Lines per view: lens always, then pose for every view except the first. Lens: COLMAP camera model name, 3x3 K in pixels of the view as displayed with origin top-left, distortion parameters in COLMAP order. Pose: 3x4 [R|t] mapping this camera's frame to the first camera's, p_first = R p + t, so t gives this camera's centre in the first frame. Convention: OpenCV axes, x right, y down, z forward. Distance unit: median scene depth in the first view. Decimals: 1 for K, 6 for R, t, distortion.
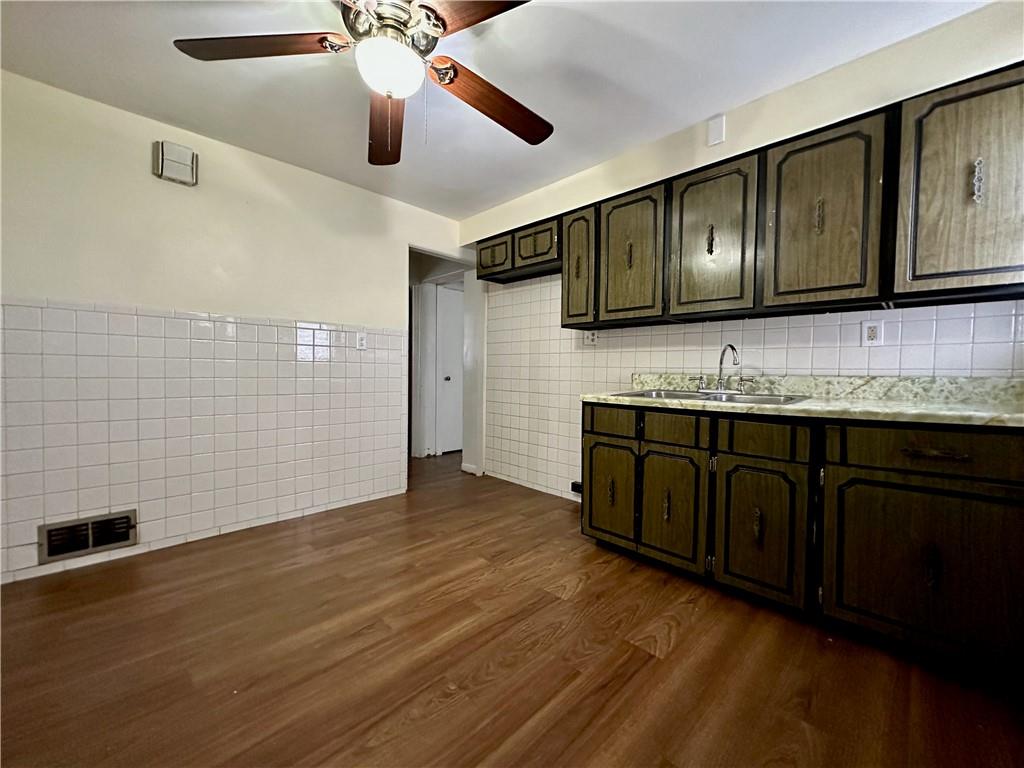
lens RADIAL K [[416.6, 0, 511.6], [0, 416.6, 380.1], [0, 0, 1]] dist [0.021989, -0.000029]
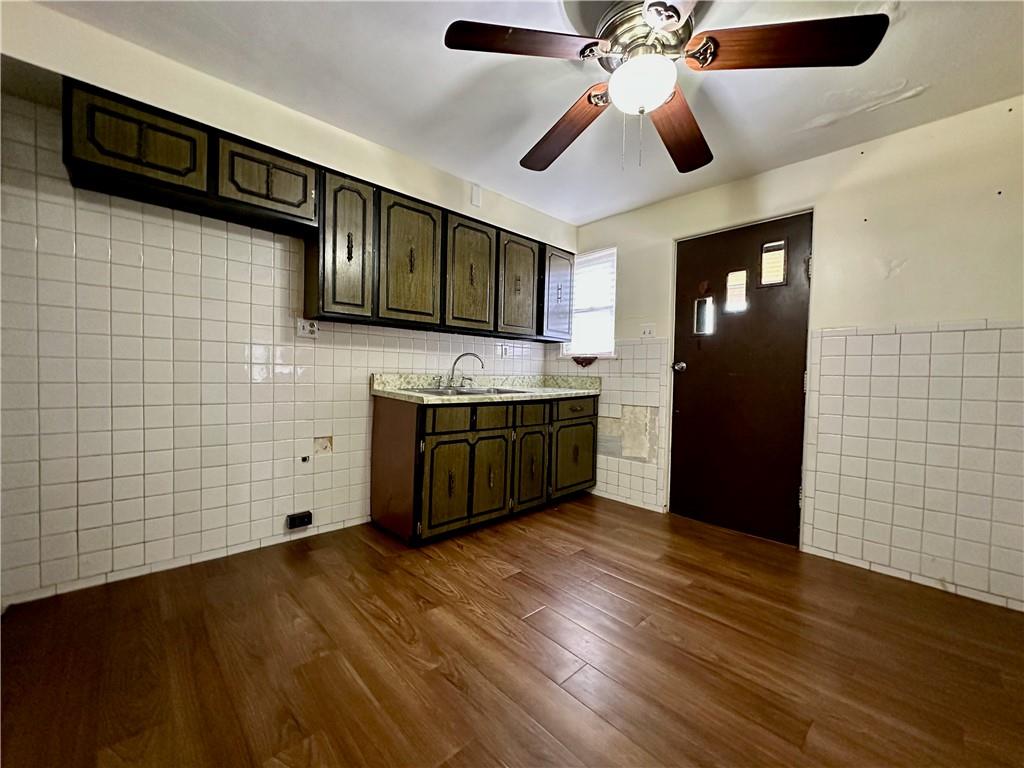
lens RADIAL K [[407.9, 0, 519.0], [0, 407.9, 383.9], [0, 0, 1]] dist [-0.001640, -0.000005]
pose [[0.024725, -0.034172, 0.999110, -0.805823], [0.003832, 0.999411, 0.034088, -0.029085], [-0.999687, 0.002986, 0.024842, 0.792142]]
